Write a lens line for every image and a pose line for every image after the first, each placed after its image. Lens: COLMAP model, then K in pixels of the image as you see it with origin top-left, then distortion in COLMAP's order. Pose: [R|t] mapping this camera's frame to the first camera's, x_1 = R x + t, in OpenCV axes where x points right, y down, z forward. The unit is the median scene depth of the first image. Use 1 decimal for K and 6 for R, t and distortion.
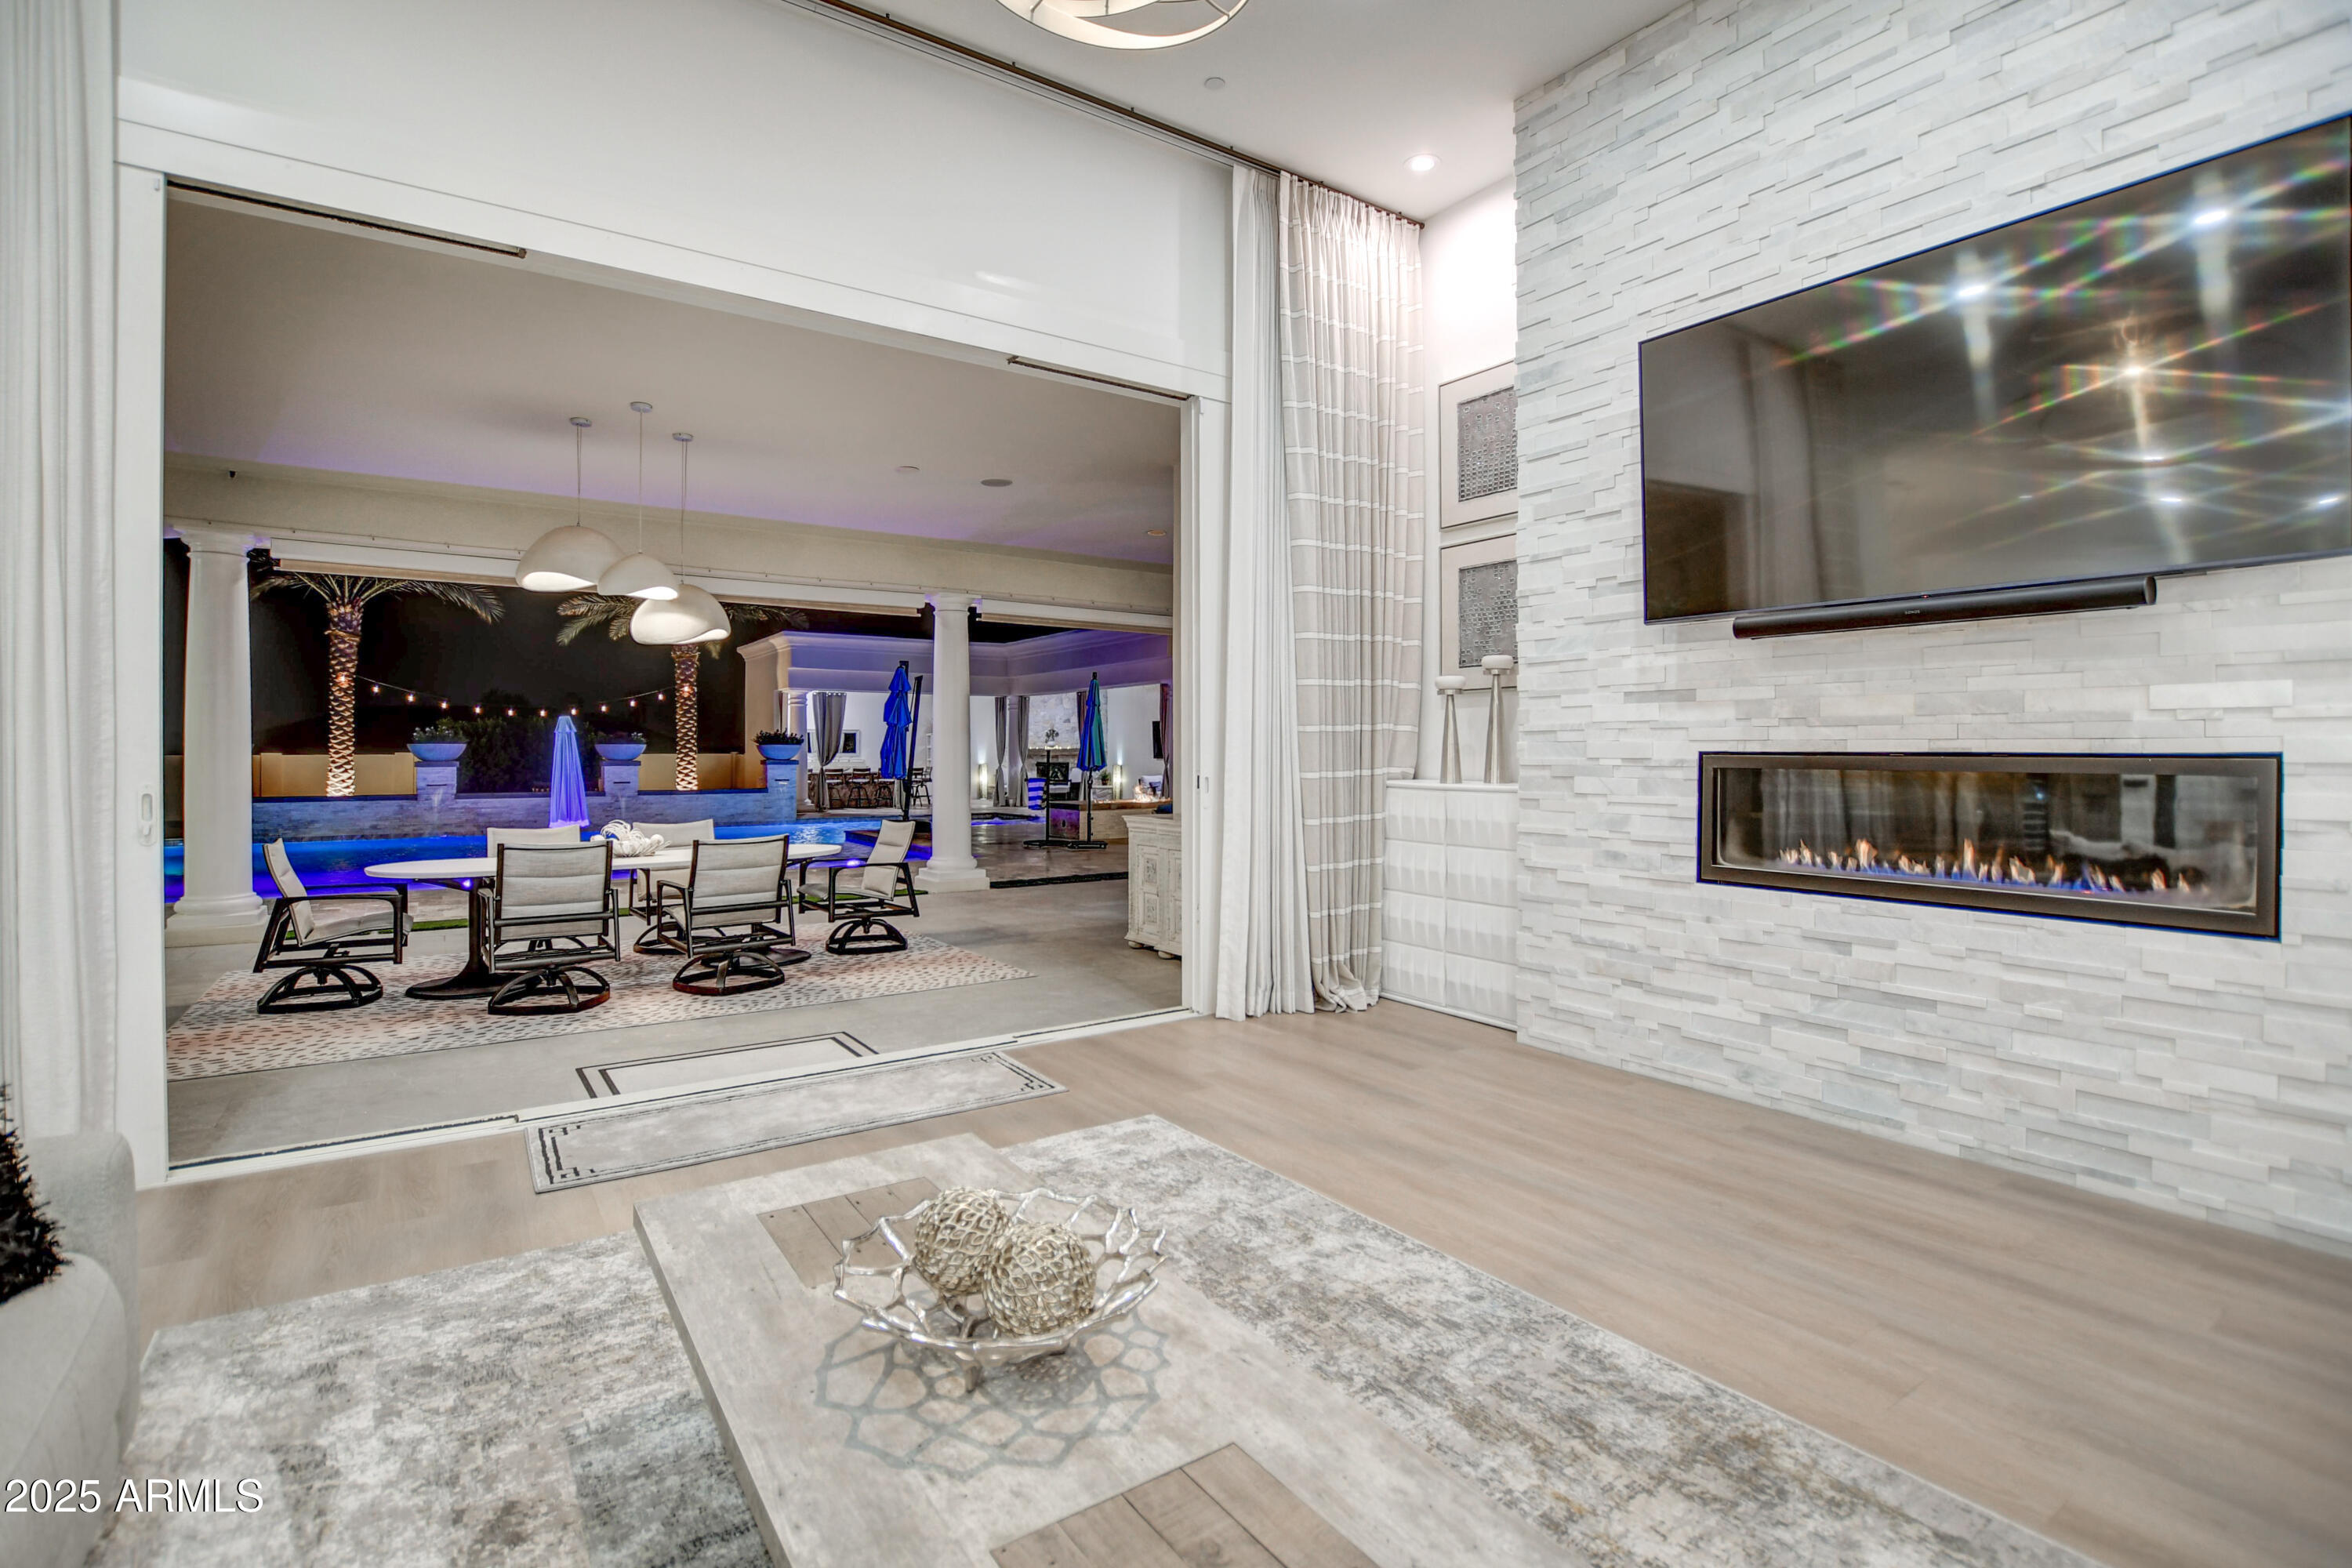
lens RADIAL K [[1035.2, 0, 1121.6], [0, 1035.2, 754.0], [0, 0, 1]] dist [-0.026960, 0.001102]
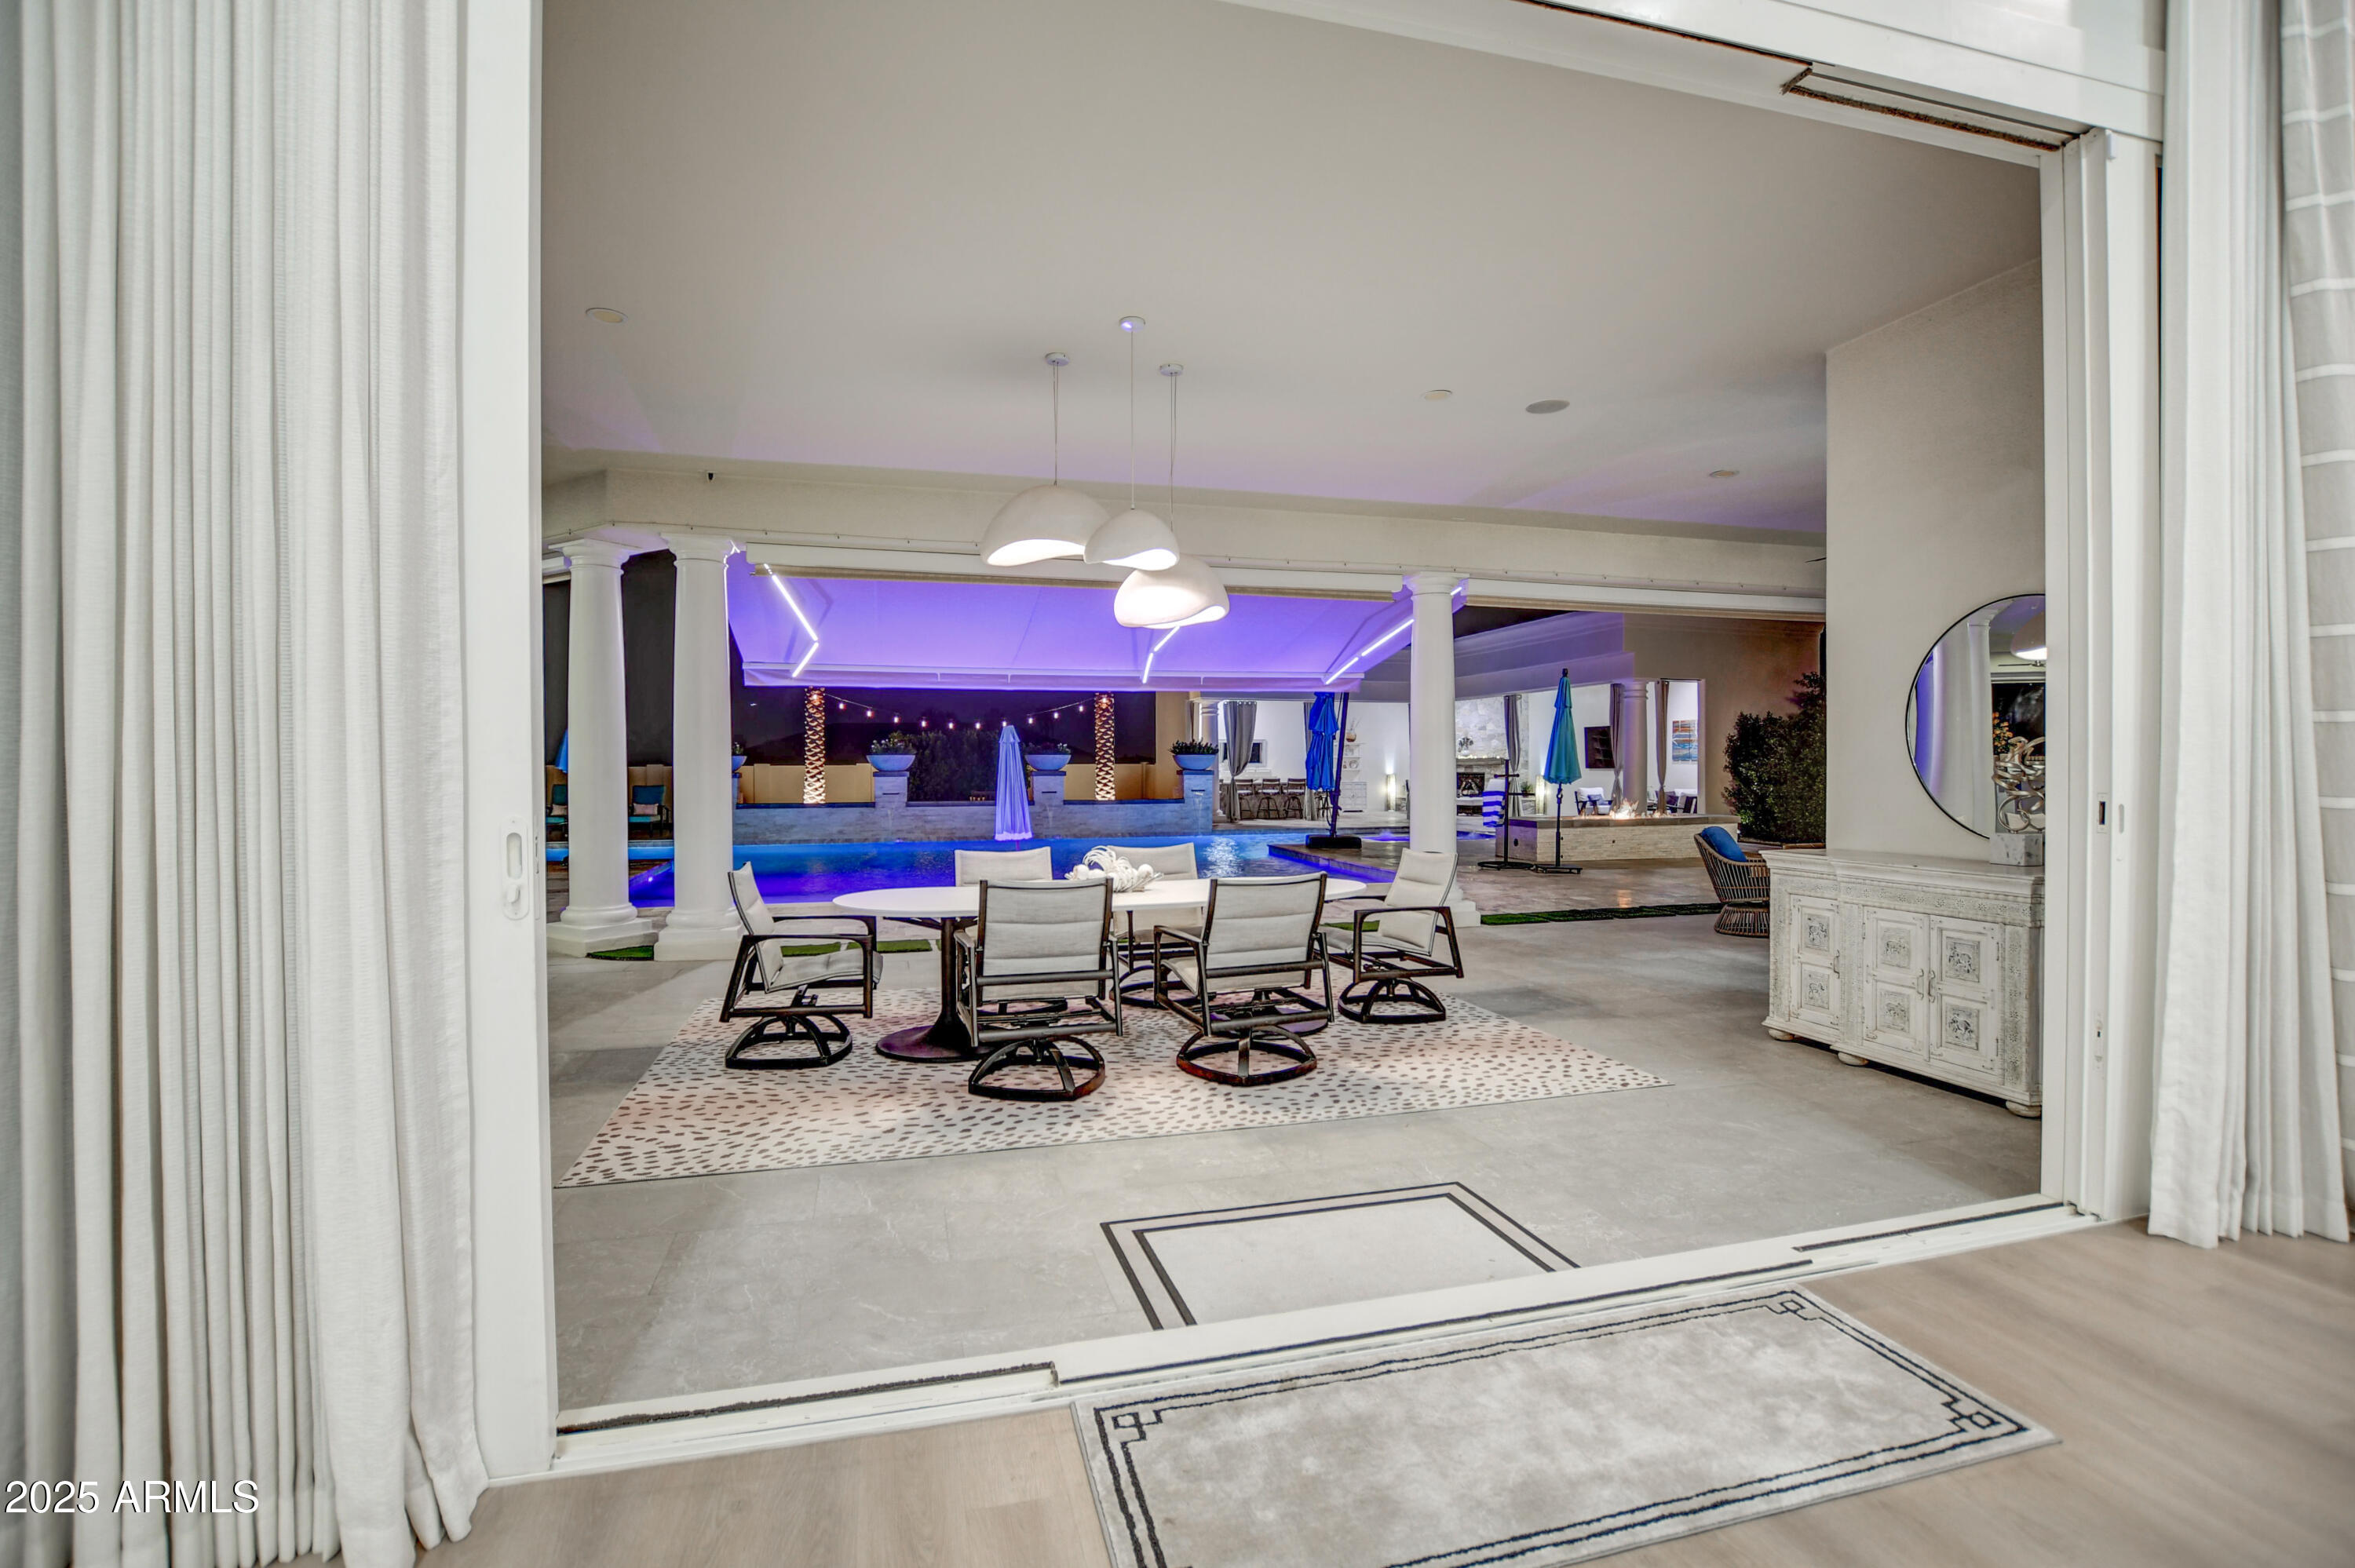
lens RADIAL K [[1036.4, 0, 1188.4], [0, 1036.4, 781.6], [0, 0, 1]] dist [-0.026960, 0.001102]
pose [[0.953096, 0.003028, -0.302652, -0.211333], [0.002109, 0.999859, 0.016644, -0.000184], [0.302660, -0.016501, 0.952956, 0.287261]]
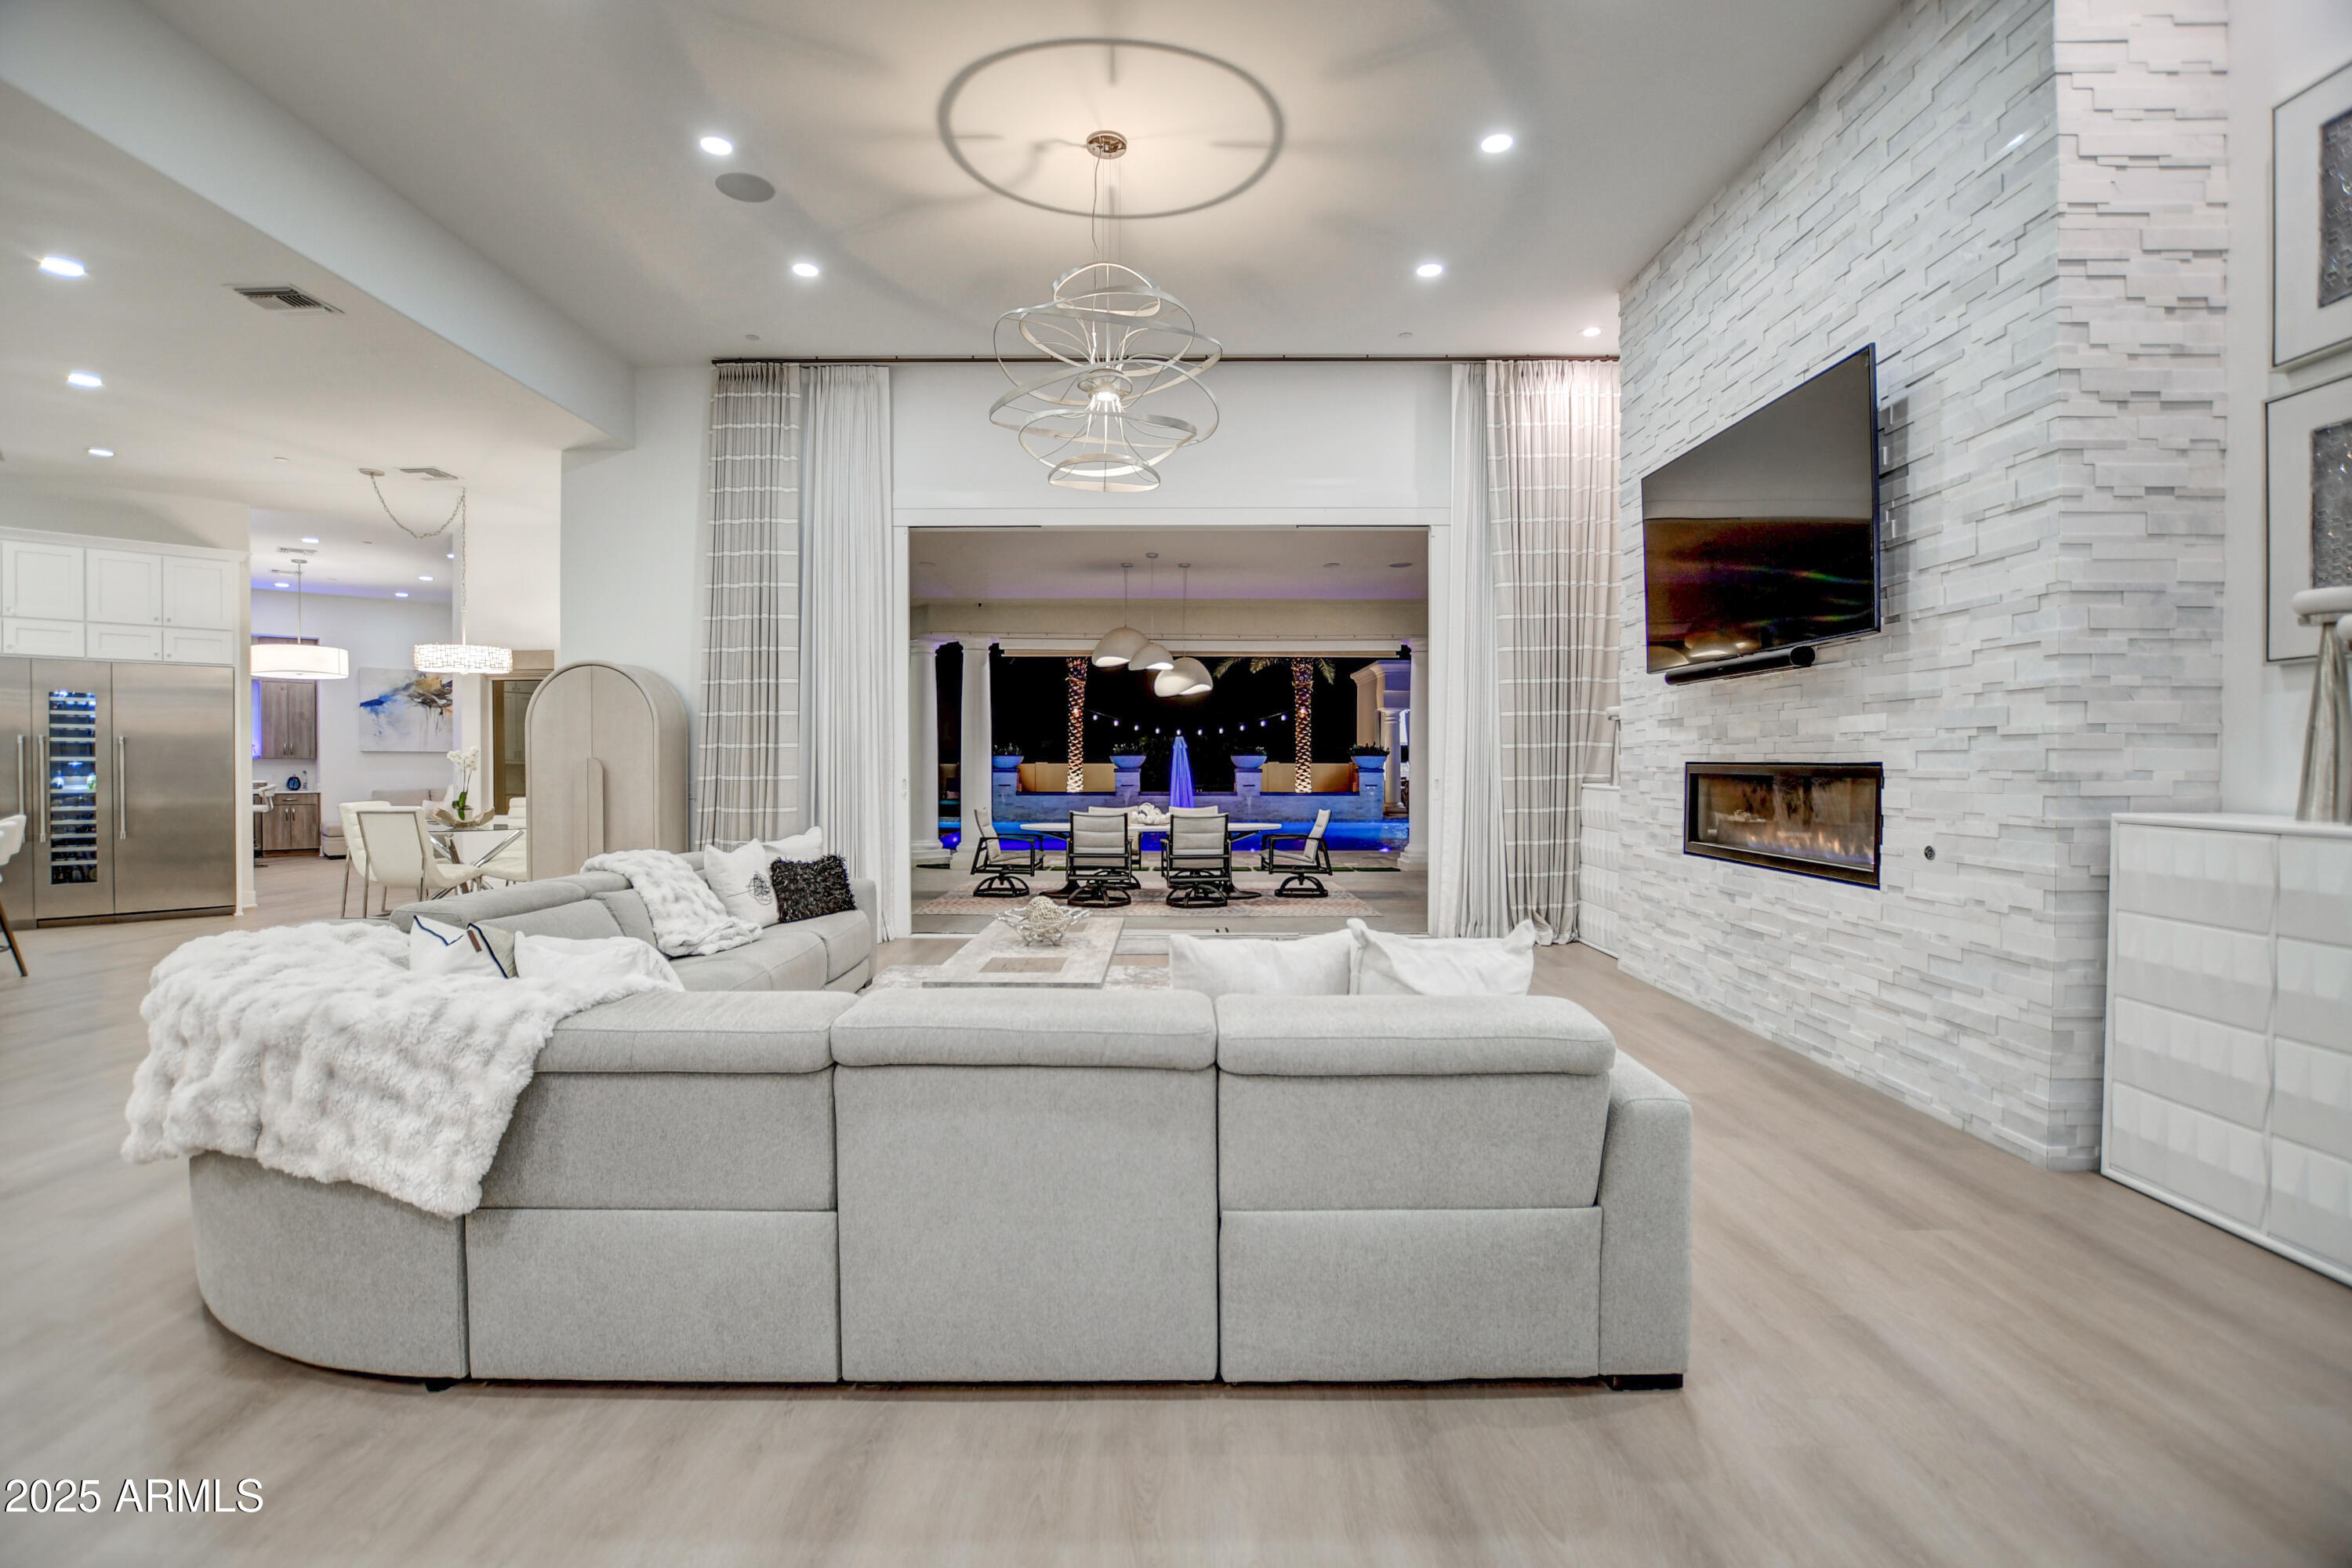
lens RADIAL K [[1035.2, 0, 1194.0], [0, 1035.2, 770.3], [0, 0, 1]] dist [-0.026960, 0.001102]
pose [[0.837196, 0.004103, -0.546888, 0.584317], [-0.000756, 0.999980, 0.006345, 0.000747], [0.546903, -0.004898, 0.837182, -0.426229]]
